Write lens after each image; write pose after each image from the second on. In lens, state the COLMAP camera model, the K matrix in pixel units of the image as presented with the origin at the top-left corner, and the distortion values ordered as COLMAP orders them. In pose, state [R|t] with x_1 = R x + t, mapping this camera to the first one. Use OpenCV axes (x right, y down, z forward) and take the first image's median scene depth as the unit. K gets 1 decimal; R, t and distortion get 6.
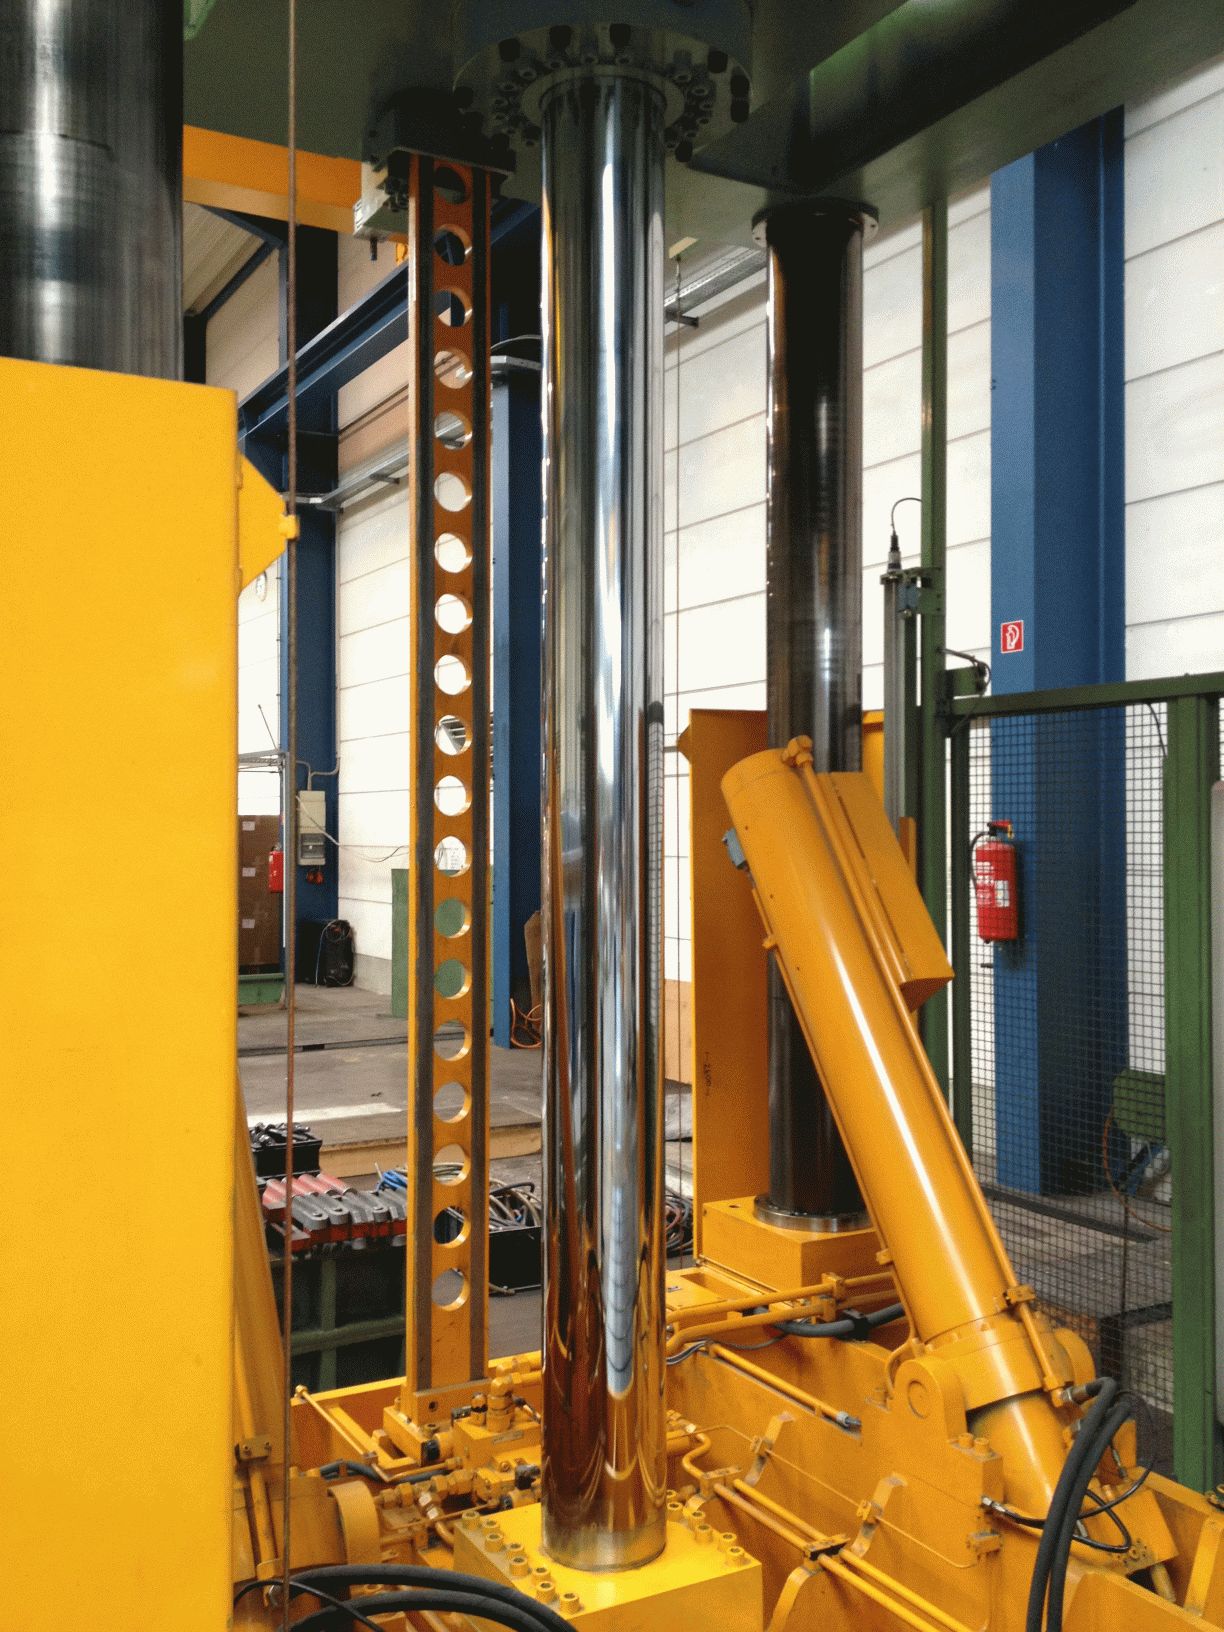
lens RADIAL K [[1540.9, 0, 619.3], [0, 1540.9, 799.7], [0, 0, 1]] dist [0.097621, -0.153012]
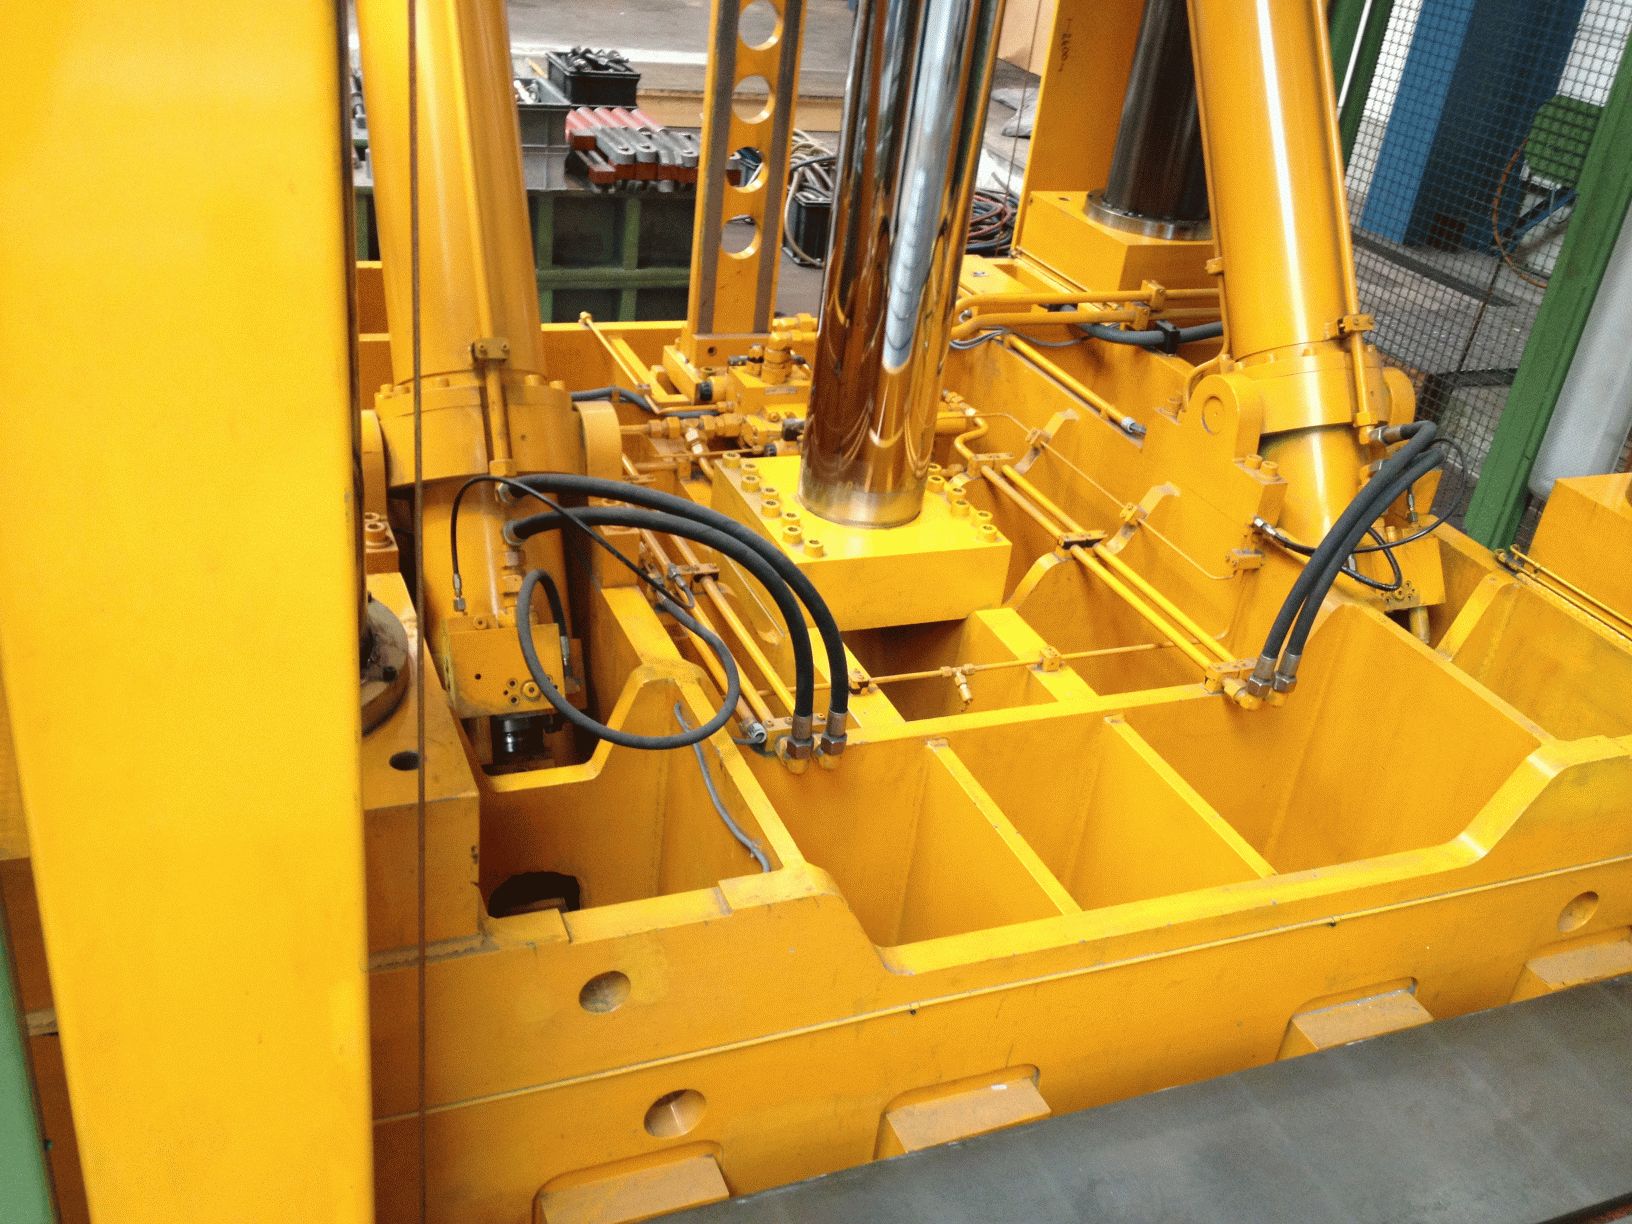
lens RADIAL K [[1536.2, 0, 811.0], [0, 1536.2, 625.1], [0, 0, 1]] dist [0.080331, -0.158265]
pose [[0.985586, 0.159462, -0.056503, 0.025315], [-0.110148, 0.858350, 0.501102, 0.052156], [0.128406, -0.487655, 0.863542, 0.104726]]
